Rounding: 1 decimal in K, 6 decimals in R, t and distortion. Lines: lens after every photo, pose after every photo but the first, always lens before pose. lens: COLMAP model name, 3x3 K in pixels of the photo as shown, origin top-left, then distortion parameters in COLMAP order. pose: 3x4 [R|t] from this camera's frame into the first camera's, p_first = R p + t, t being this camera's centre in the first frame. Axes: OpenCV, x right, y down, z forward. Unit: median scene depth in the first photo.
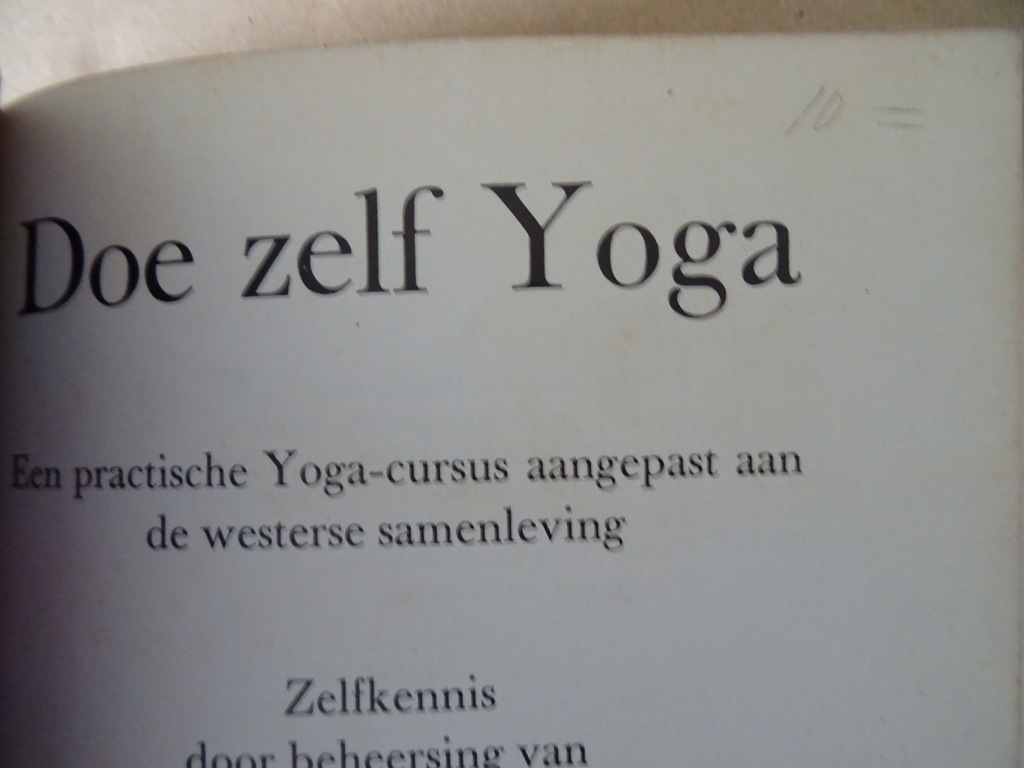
lens RADIAL K [[726.1, 0, 485.6], [0, 726.1, 383.7], [0, 0, 1]] dist [0.000282, -0.003005]
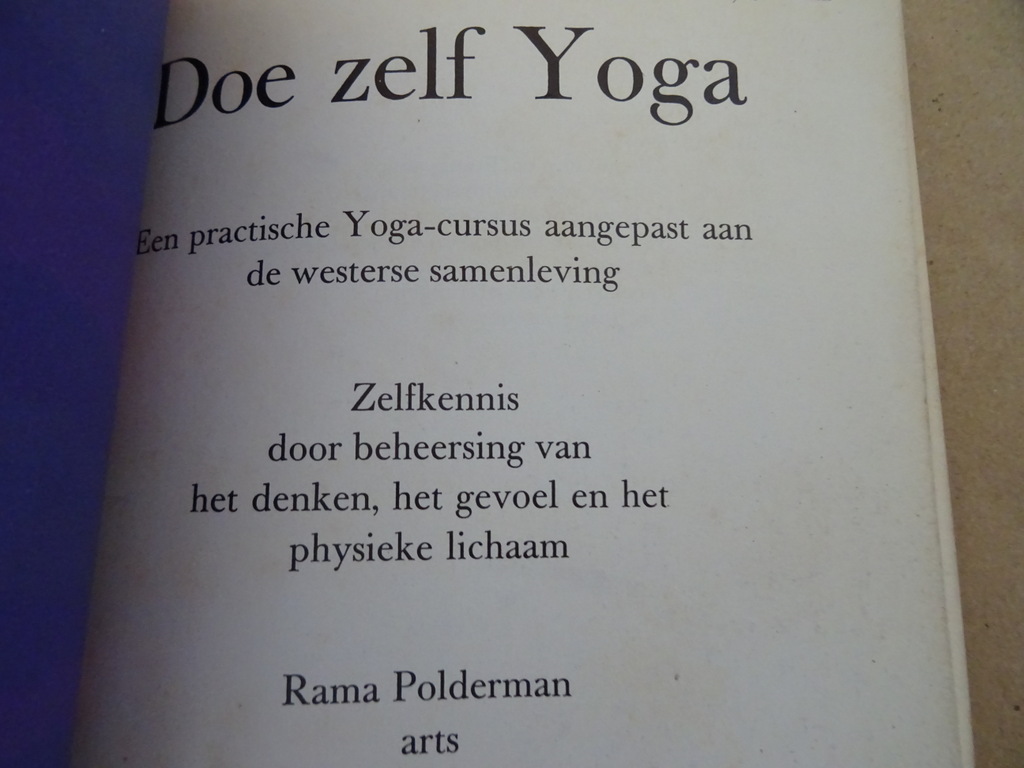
lens RADIAL K [[719.0, 0, 512.0], [0, 719.0, 384.0], [0, 0, 1]] dist [-0.003313, -0.005819]
pose [[0.999338, 0.017700, 0.031794, -0.038295], [-0.013433, 0.991459, -0.129726, 0.564683], [-0.033819, 0.129213, 0.991040, -0.249052]]
